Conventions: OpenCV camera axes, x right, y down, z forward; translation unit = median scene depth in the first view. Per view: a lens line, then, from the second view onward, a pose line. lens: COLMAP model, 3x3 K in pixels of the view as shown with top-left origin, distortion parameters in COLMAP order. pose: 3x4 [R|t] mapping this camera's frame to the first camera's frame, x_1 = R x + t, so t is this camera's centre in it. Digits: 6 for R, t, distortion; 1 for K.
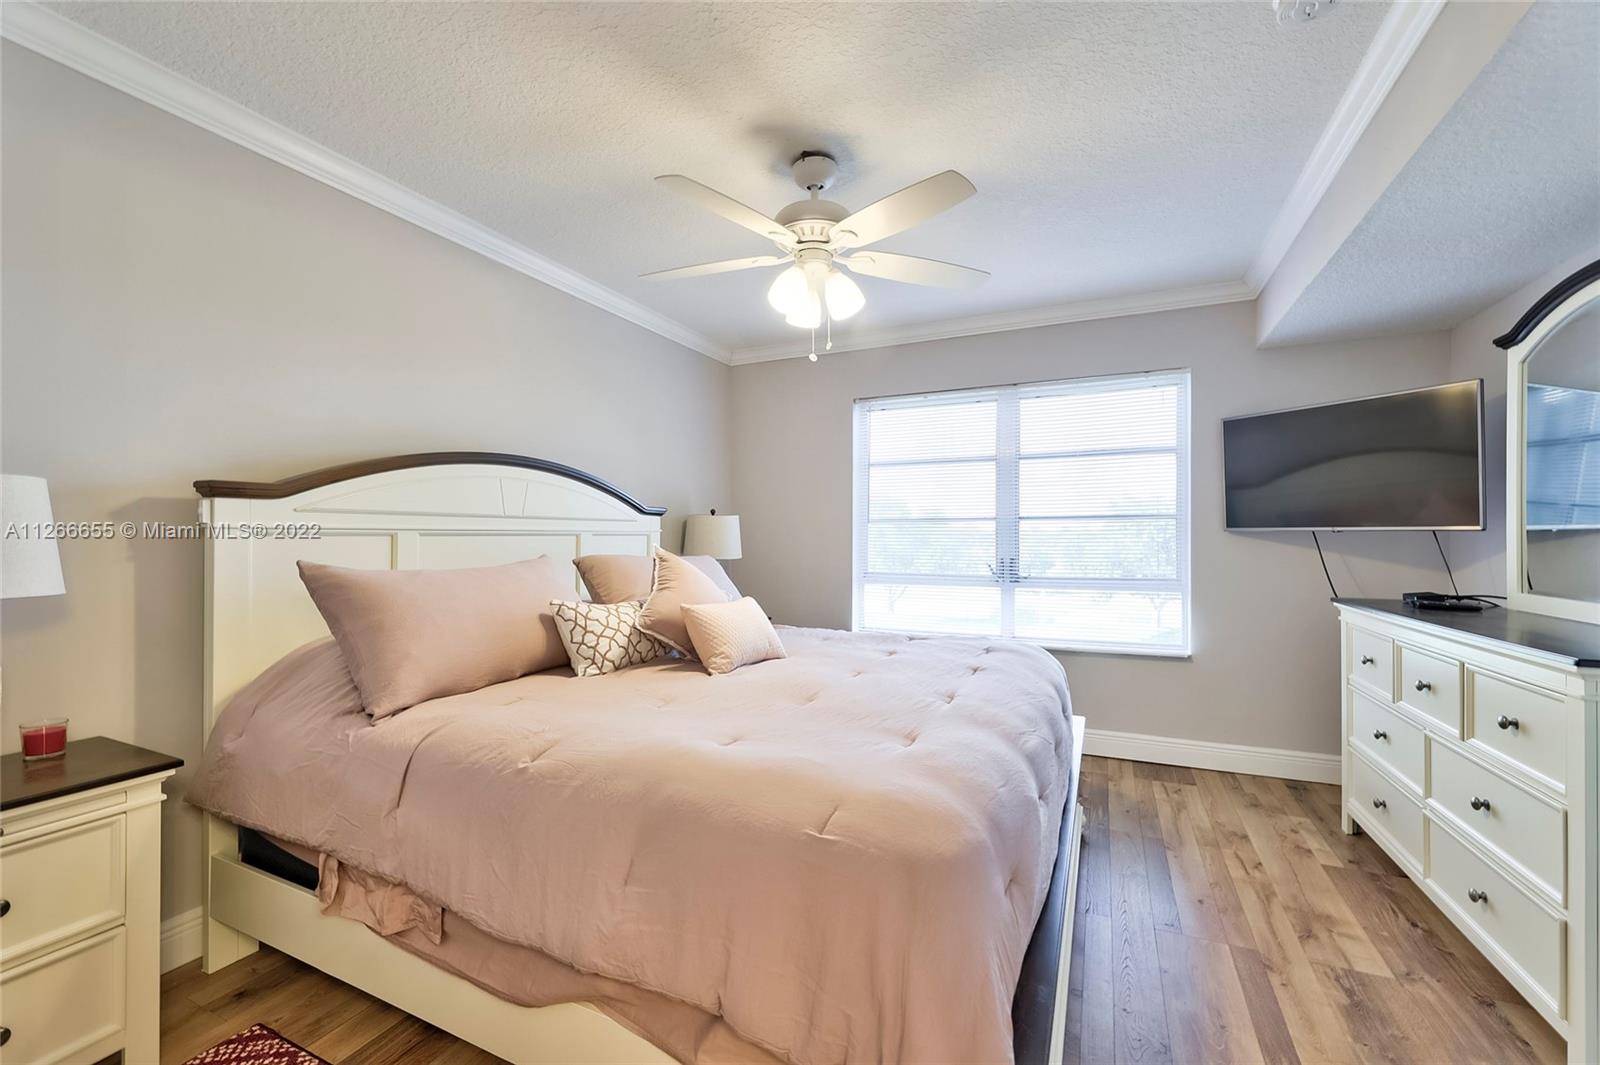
lens RADIAL K [[656.4, 0, 799.2], [0, 656.4, 536.5], [0, 0, 1]] dist [-0.001026, 0.000088]
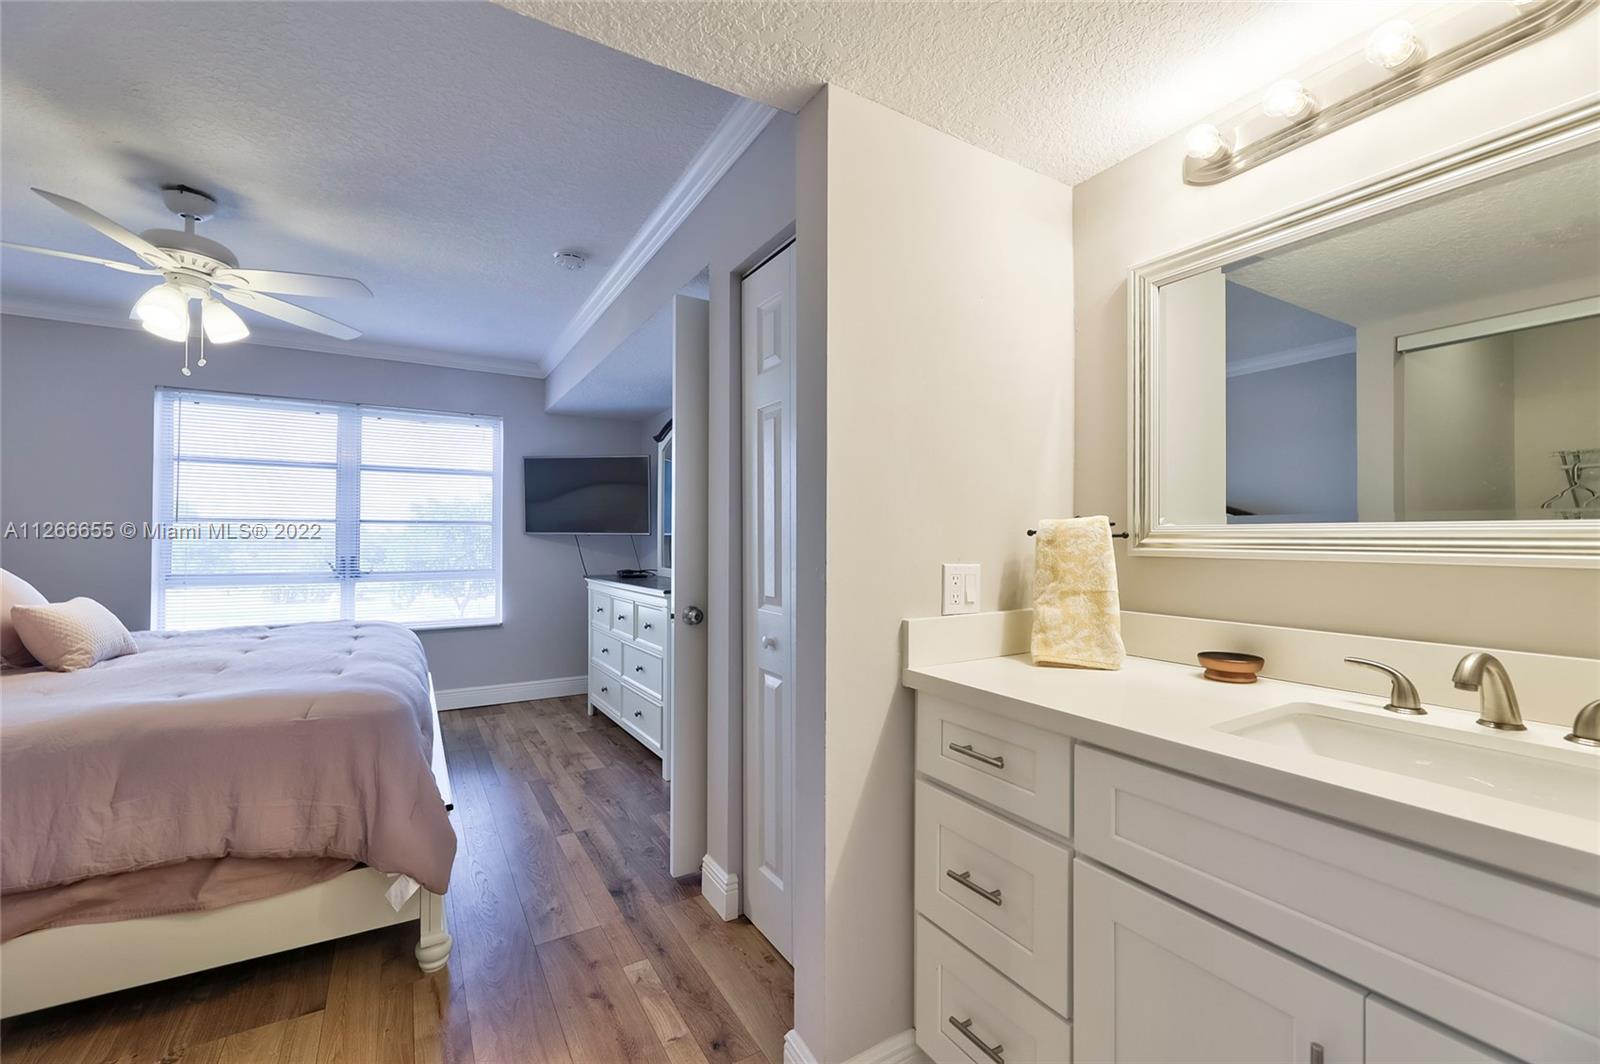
lens RADIAL K [[625.7, 0, 790.8], [0, 625.7, 535.4], [0, 0, 1]] dist [0.001835, 0.000177]
pose [[0.553475, 0.008211, 0.832826, -0.275174], [-0.004543, 0.999966, -0.006839, 0.001824], [-0.832854, 0.000002, 0.553493, -0.395327]]
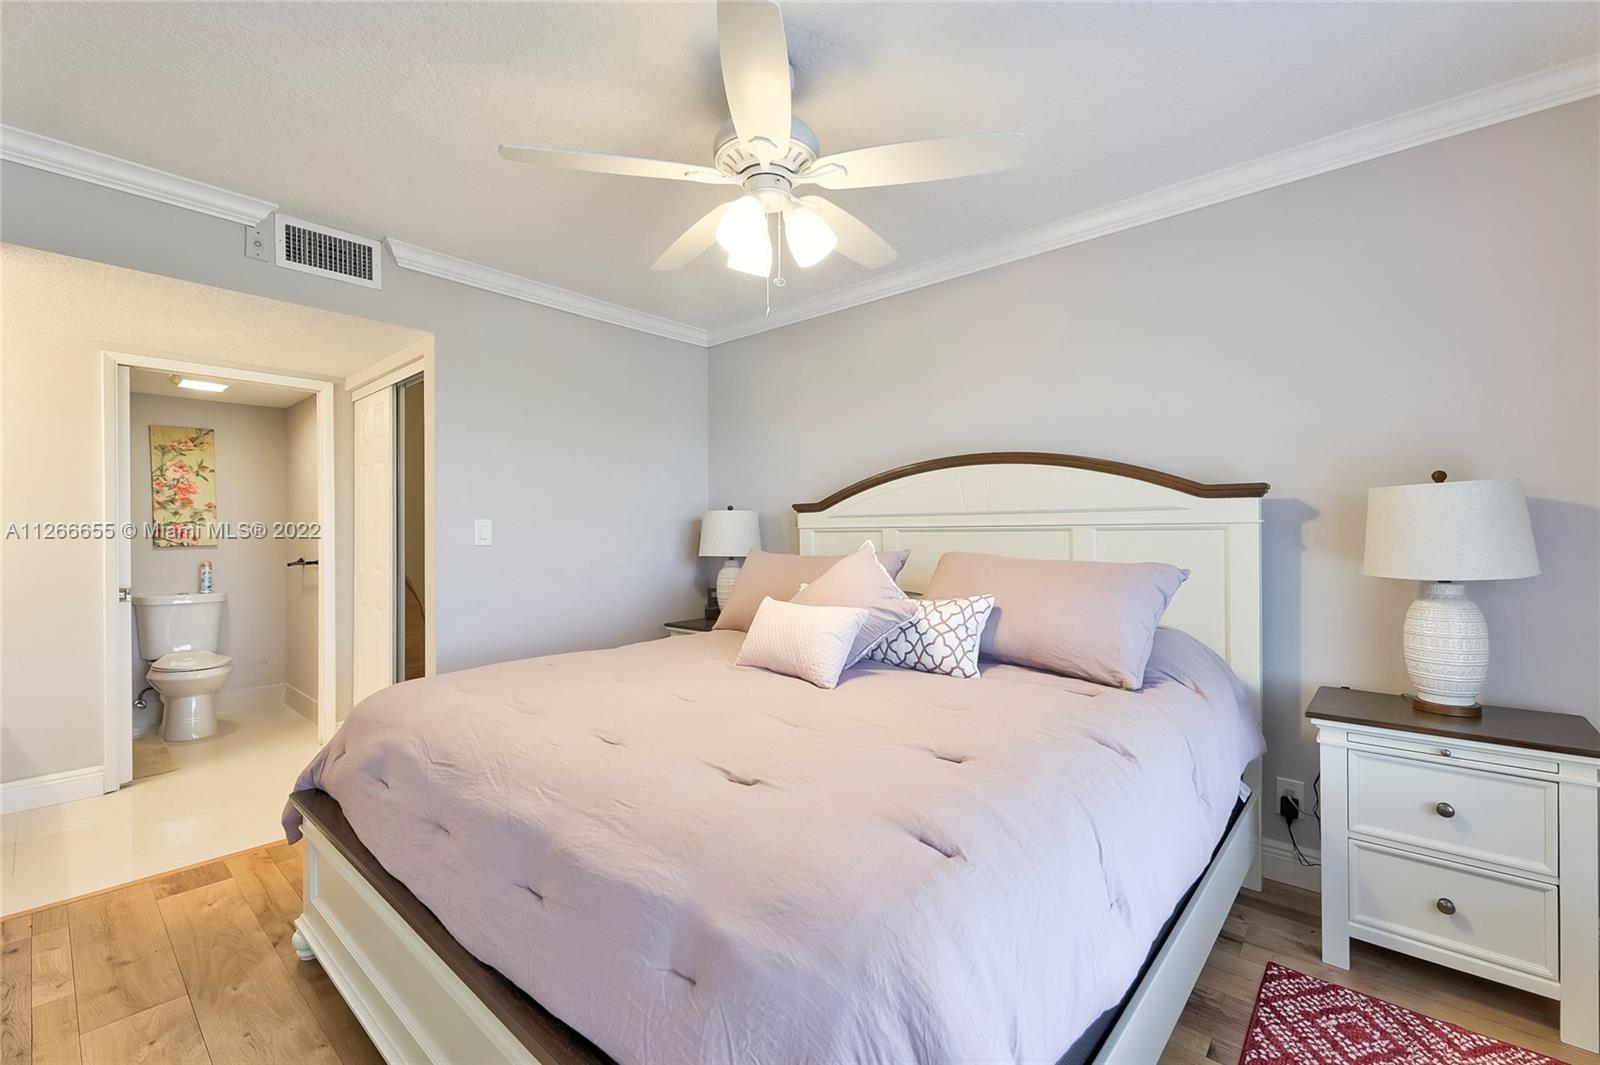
lens RADIAL K [[681.4, 0, 843.8], [0, 681.4, 533.2], [0, 0, 1]] dist [-0.002832, 0.000070]
pose [[-0.254735, 0.003583, -0.967004, 0.767807], [0.006373, 0.999978, 0.002027, -0.002273], [0.966990, -0.005646, -0.254752, 1.239005]]
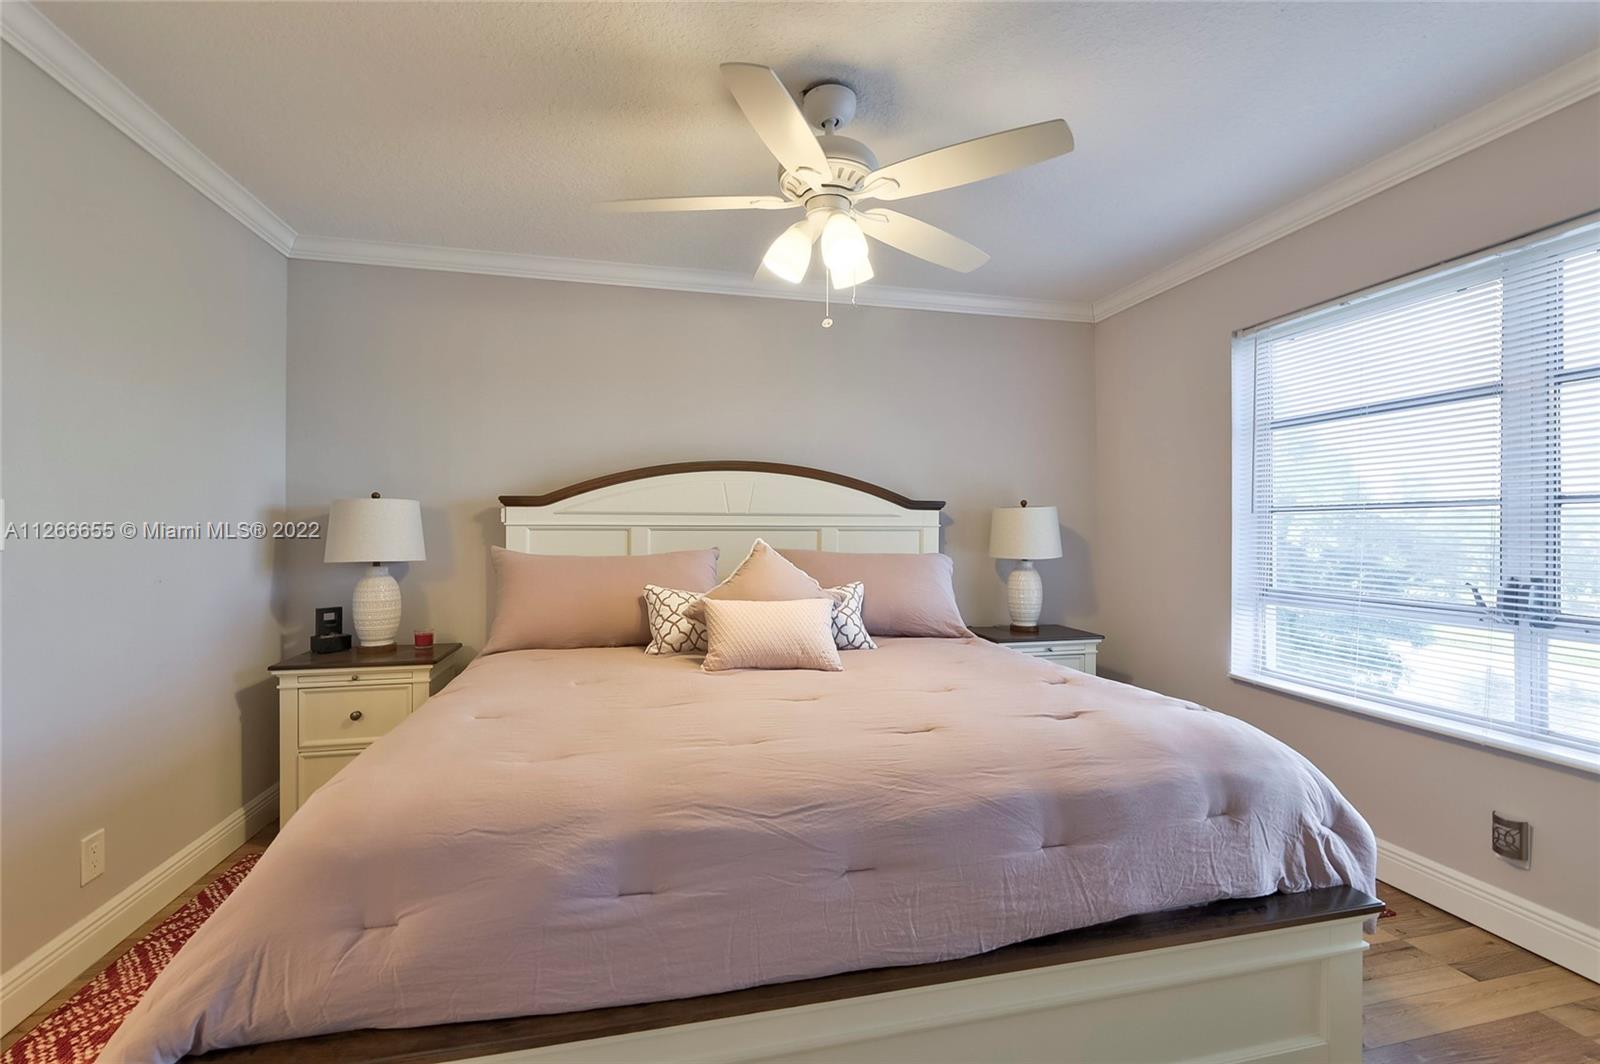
lens RADIAL K [[669.3, 0, 819.8], [0, 669.3, 530.4], [0, 0, 1]] dist [0.002525, 0.000225]
pose [[0.629442, 0.002553, -0.777043, 0.661691], [-0.003594, 0.999993, 0.000374, -0.003142], [0.777039, 0.002558, 0.629448, 0.423416]]
